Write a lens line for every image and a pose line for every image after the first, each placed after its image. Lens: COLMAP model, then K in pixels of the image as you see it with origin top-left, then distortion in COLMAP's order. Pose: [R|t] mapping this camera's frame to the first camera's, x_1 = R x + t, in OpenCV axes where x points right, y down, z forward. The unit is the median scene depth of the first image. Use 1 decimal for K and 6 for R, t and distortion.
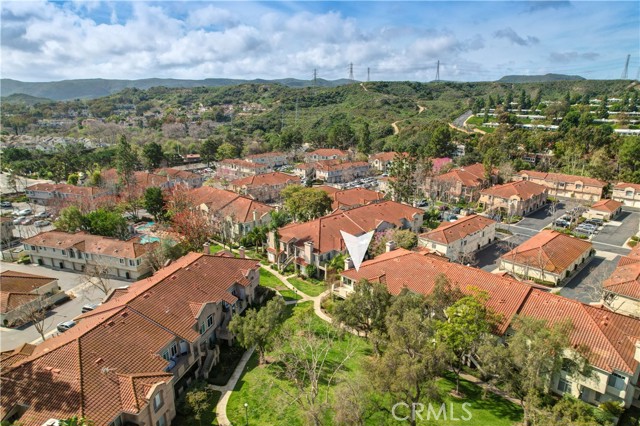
lens RADIAL K [[416.3, 0, 319.6], [0, 416.3, 216.8], [0, 0, 1]] dist [-0.068871, 0.063664]
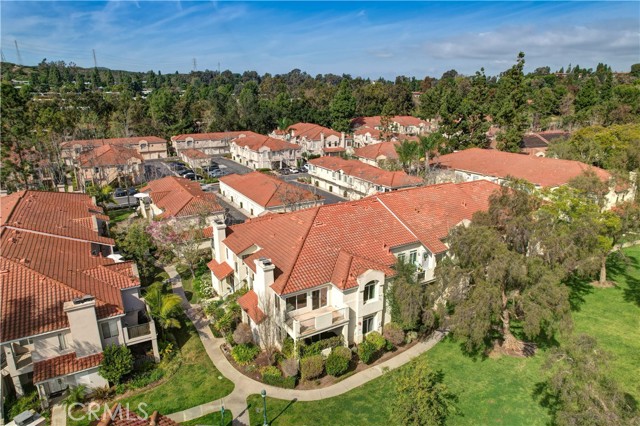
lens RADIAL K [[416.3, 0, 319.6], [0, 416.3, 216.8], [0, 0, 1]] dist [-0.068871, 0.063664]
pose [[0.252971, -0.285830, 0.924287, -0.127673], [0.278892, 0.936351, 0.213230, -0.010861], [-0.926404, 0.203835, 0.316586, 0.309780]]
